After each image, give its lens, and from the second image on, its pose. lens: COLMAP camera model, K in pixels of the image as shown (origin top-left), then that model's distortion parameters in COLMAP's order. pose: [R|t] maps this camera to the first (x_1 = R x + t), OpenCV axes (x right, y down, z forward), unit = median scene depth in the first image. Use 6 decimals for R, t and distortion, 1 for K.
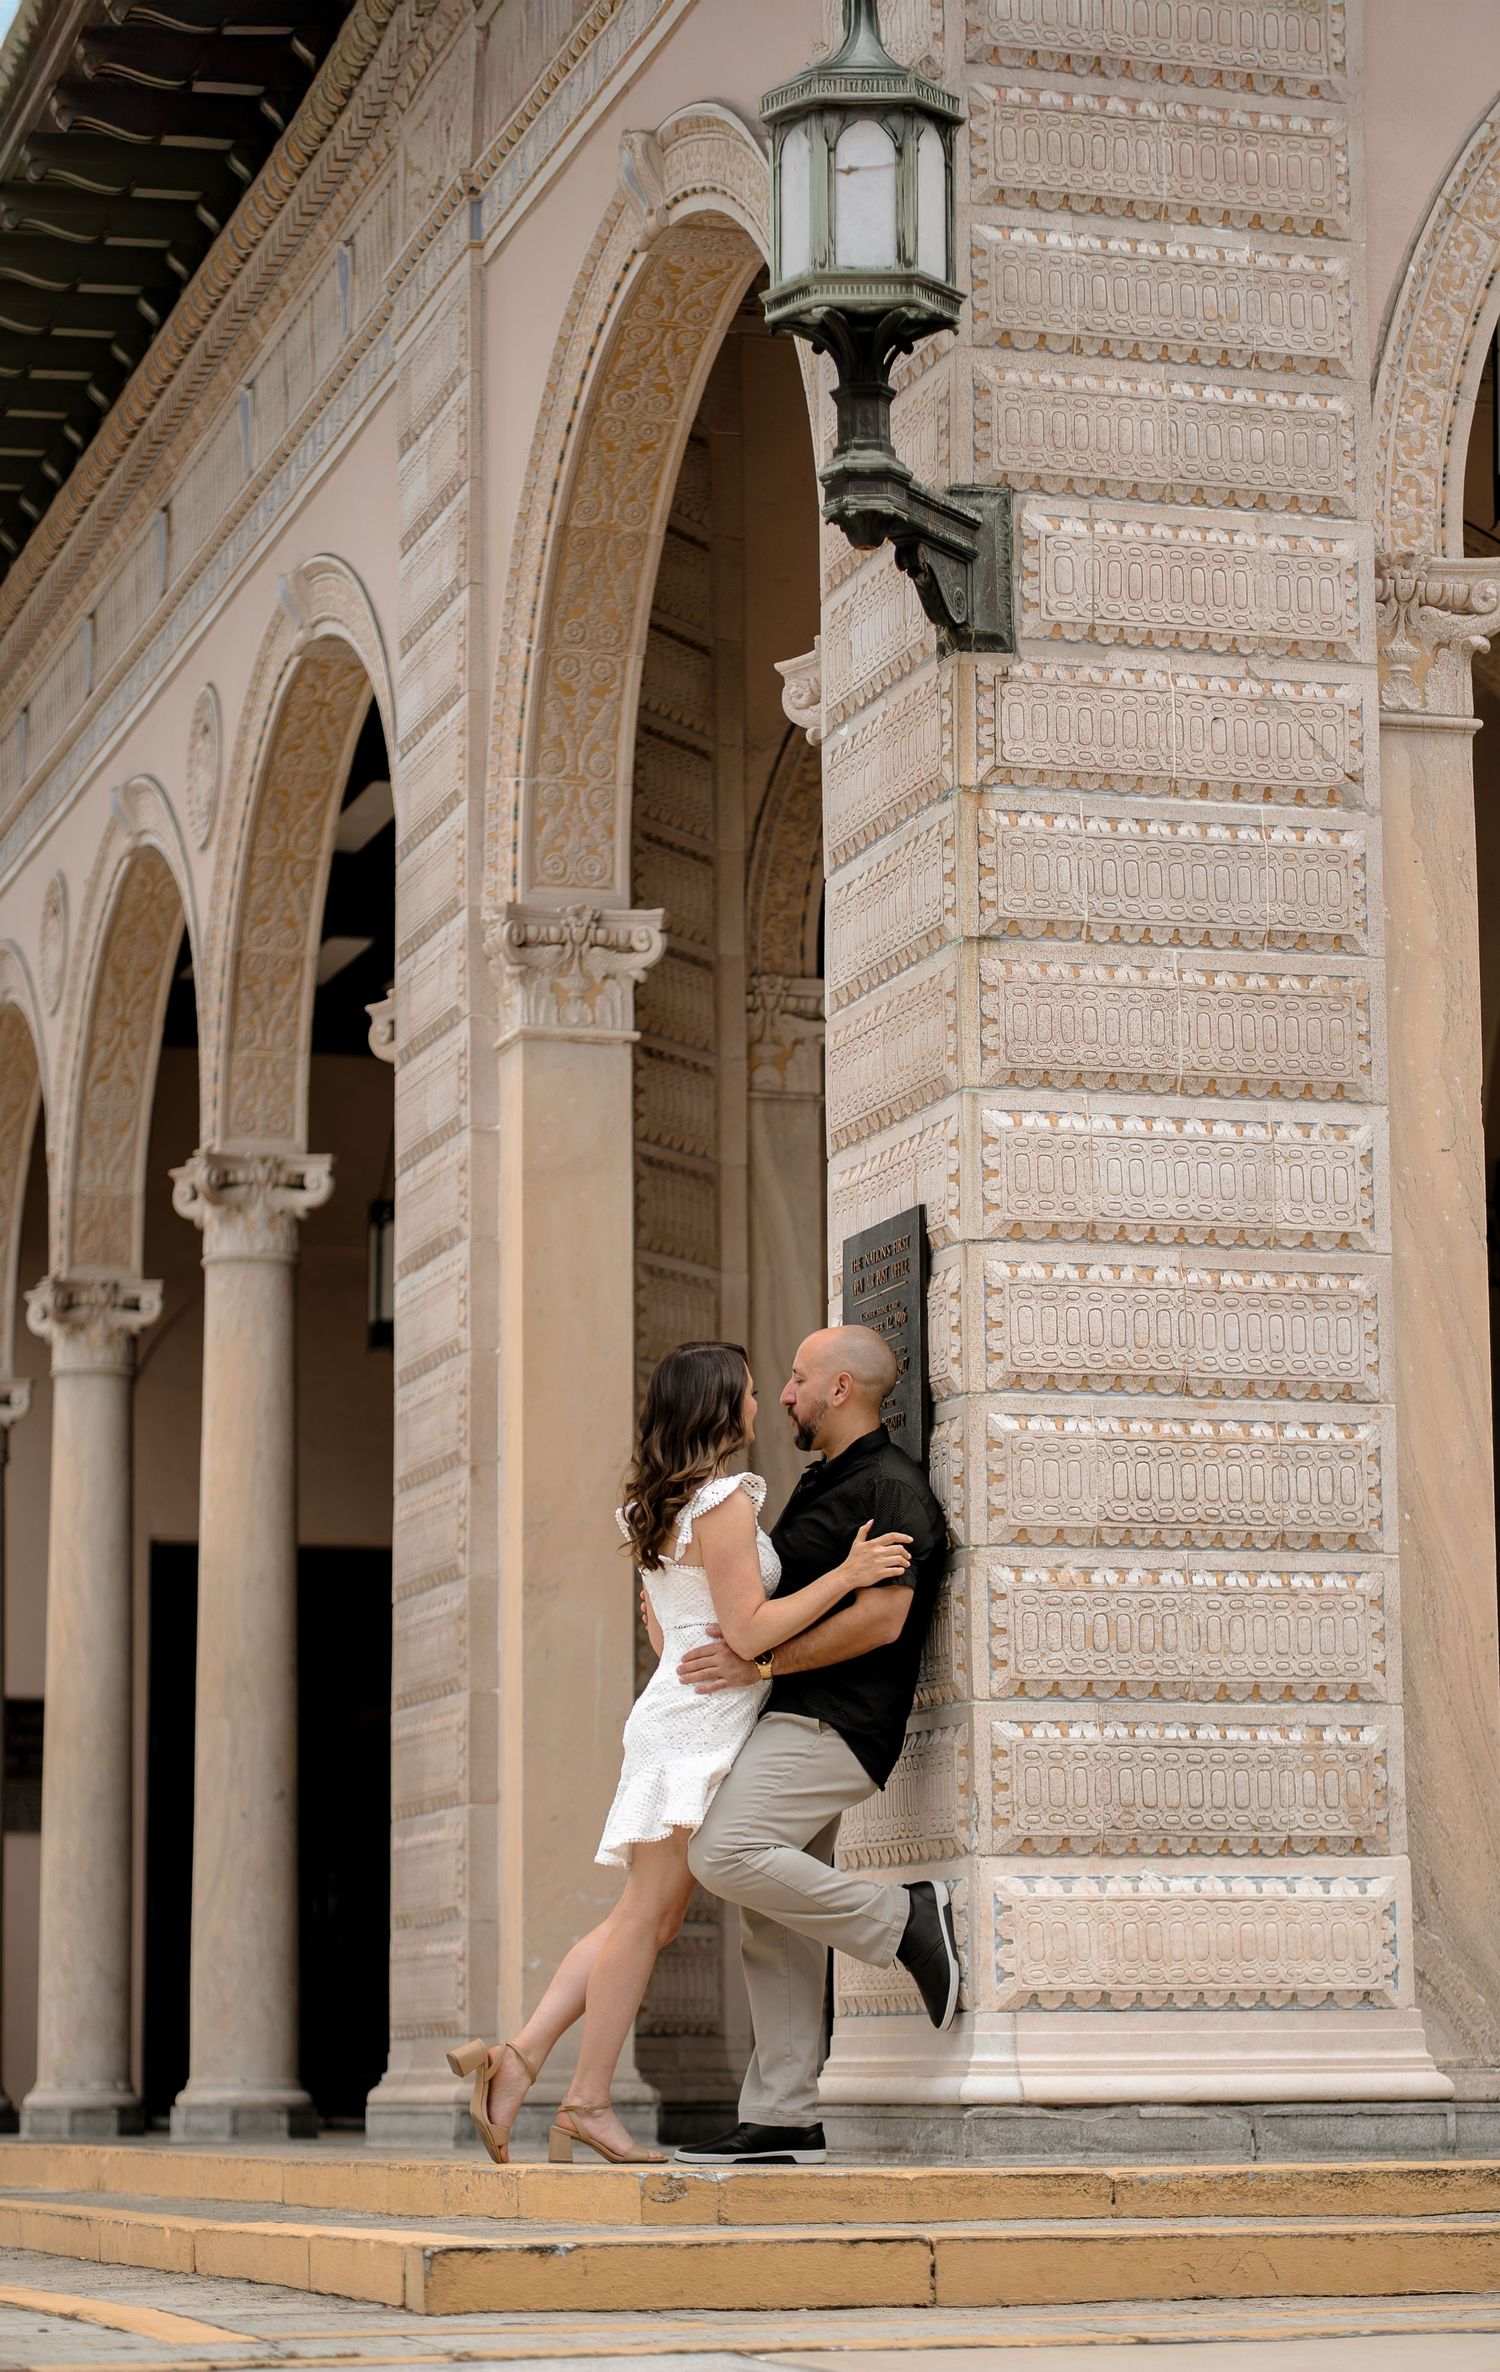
lens RADIAL K [[5847.8, 0, 750.7], [0, 5847.8, 1185.9], [0, 0, 1]] dist [-0.029405, 0.000000]
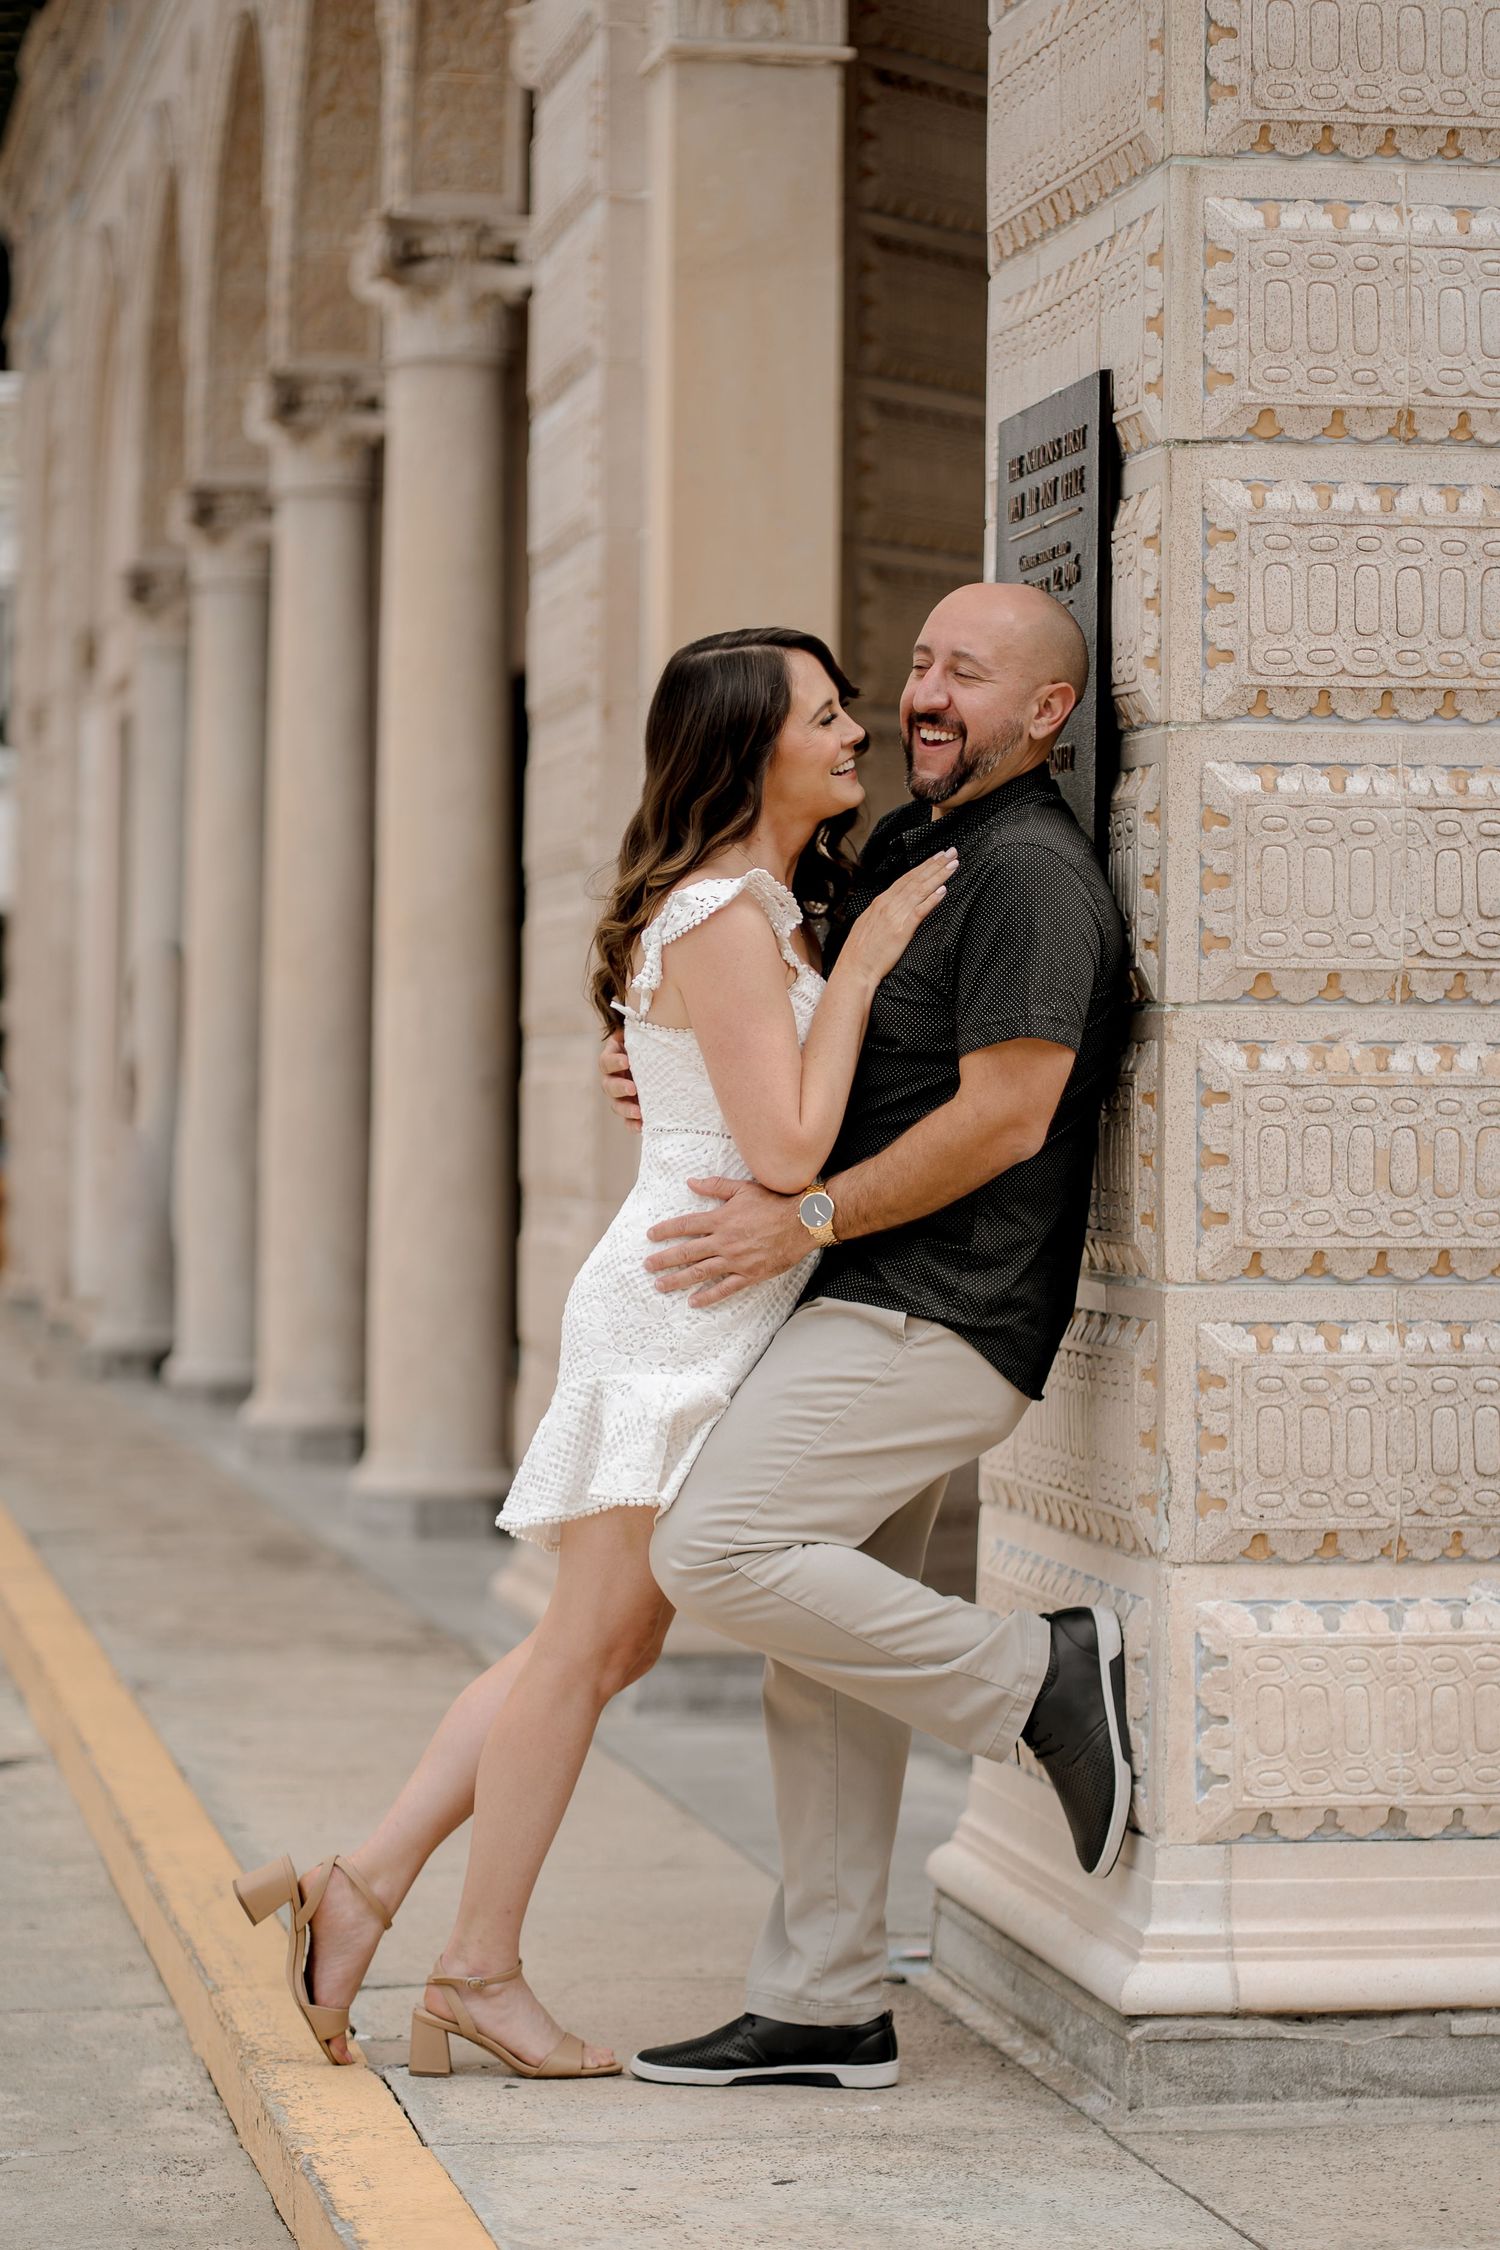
lens RADIAL K [[5667.7, 0, 749.3], [0, 5667.7, 1122.6], [0, 0, 1]] dist [-0.023399, 0.000000]
pose [[0.993242, 0.016107, -0.114941, 0.059657], [0.002788, 0.986726, 0.162367, -0.013900], [0.116031, -0.161590, 0.980013, 0.469005]]
